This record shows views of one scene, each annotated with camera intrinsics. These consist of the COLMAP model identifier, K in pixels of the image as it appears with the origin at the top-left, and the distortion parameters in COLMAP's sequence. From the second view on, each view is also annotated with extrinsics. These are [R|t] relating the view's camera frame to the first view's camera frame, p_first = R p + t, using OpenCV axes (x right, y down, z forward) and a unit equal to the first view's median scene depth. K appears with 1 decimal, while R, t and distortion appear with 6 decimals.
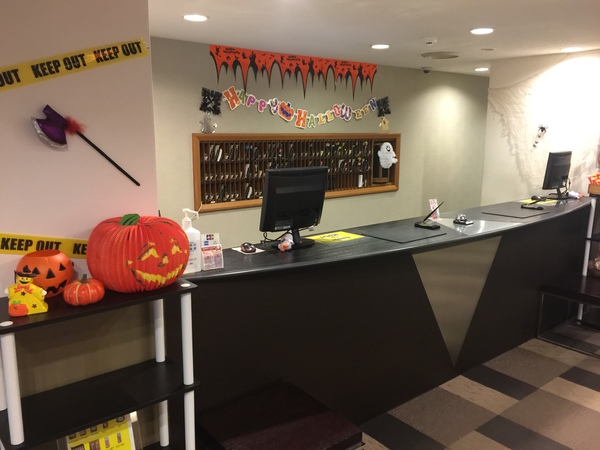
lens RADIAL K [[502.5, 0, 302.2], [0, 502.5, 226.0], [0, 0, 1]] dist [0.037835, -0.023325]
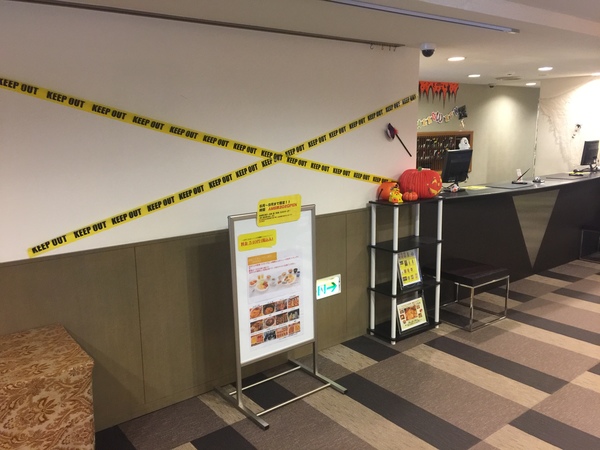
lens RADIAL K [[502.5, 0, 301.9], [0, 502.5, 226.4], [0, 0, 1]] dist [0.037835, -0.023325]
pose [[0.999497, -0.016175, -0.027288, -0.291969], [0.016196, 0.999869, 0.000551, 0.086810], [0.027276, -0.000993, 0.999627, -0.496221]]
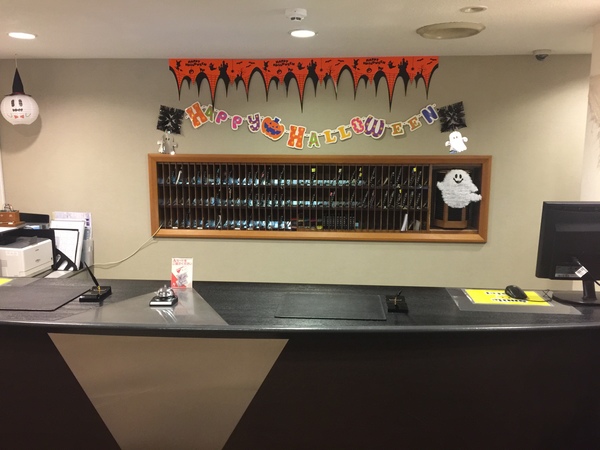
lens RADIAL K [[502.5, 0, 299.8], [0, 502.5, 220.0], [0, 0, 1]] dist [0.037835, -0.023325]
pose [[0.725997, 0.098003, -0.680678, 0.550619], [-0.131984, 0.991250, 0.001947, -0.084460], [0.674913, 0.088425, 0.732580, 0.429106]]
